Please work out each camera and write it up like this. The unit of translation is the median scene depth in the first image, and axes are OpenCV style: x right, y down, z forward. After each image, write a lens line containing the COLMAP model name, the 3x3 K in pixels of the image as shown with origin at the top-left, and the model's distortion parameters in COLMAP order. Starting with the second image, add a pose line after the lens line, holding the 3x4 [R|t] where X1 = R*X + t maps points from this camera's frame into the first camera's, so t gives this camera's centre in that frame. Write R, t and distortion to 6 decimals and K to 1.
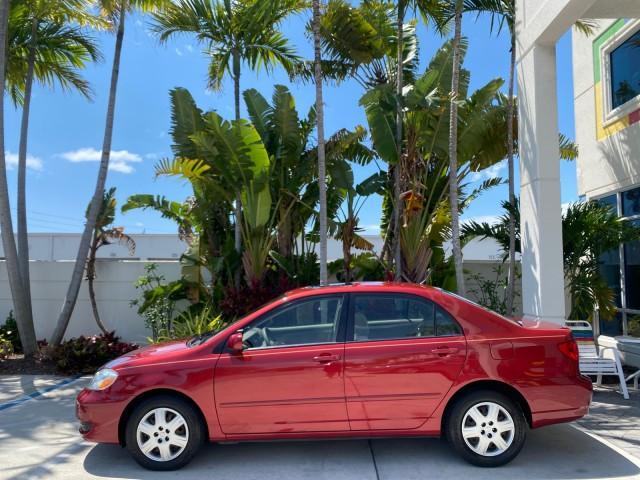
lens RADIAL K [[491.5, 0, 320.8], [0, 491.5, 238.6], [0, 0, 1]] dist [0.022563, -0.029504]
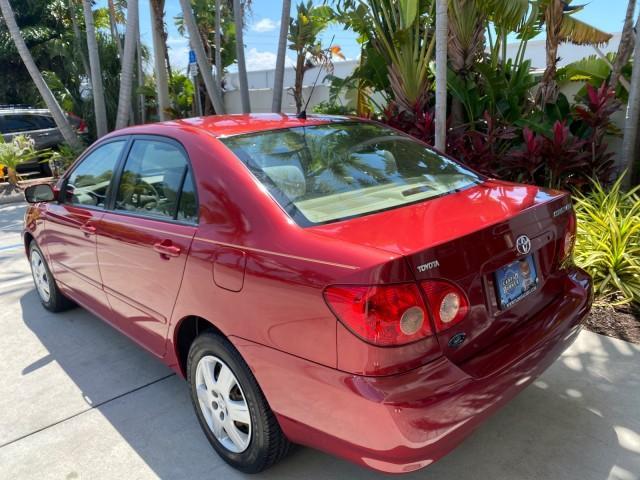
lens RADIAL K [[491.5, 0, 320.1], [0, 491.5, 240.5], [0, 0, 1]] dist [0.022563, -0.029504]
pose [[0.699421, 0.168643, -0.694529, 0.326060], [0.089665, 0.943380, 0.319364, 0.027157], [0.709064, -0.285645, 0.644698, 0.341451]]
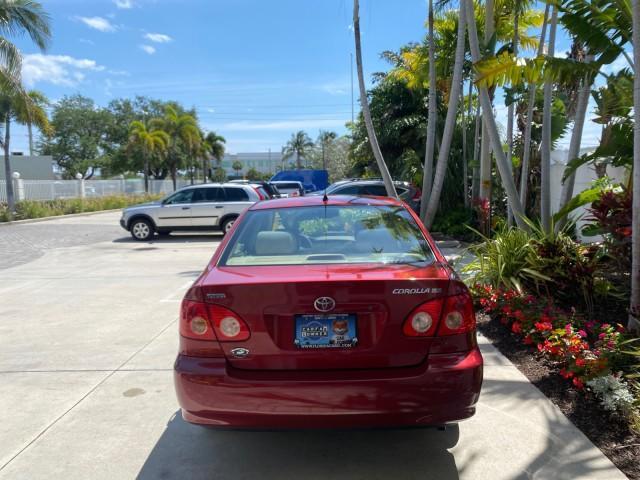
lens RADIAL K [[491.5, 0, 319.1], [0, 491.5, 241.7], [0, 0, 1]] dist [0.022563, -0.029504]
pose [[-0.006639, 0.117300, -0.993074, 0.500384], [0.102574, 0.987938, 0.116007, 0.036889], [0.994703, -0.101094, -0.018591, 0.534627]]
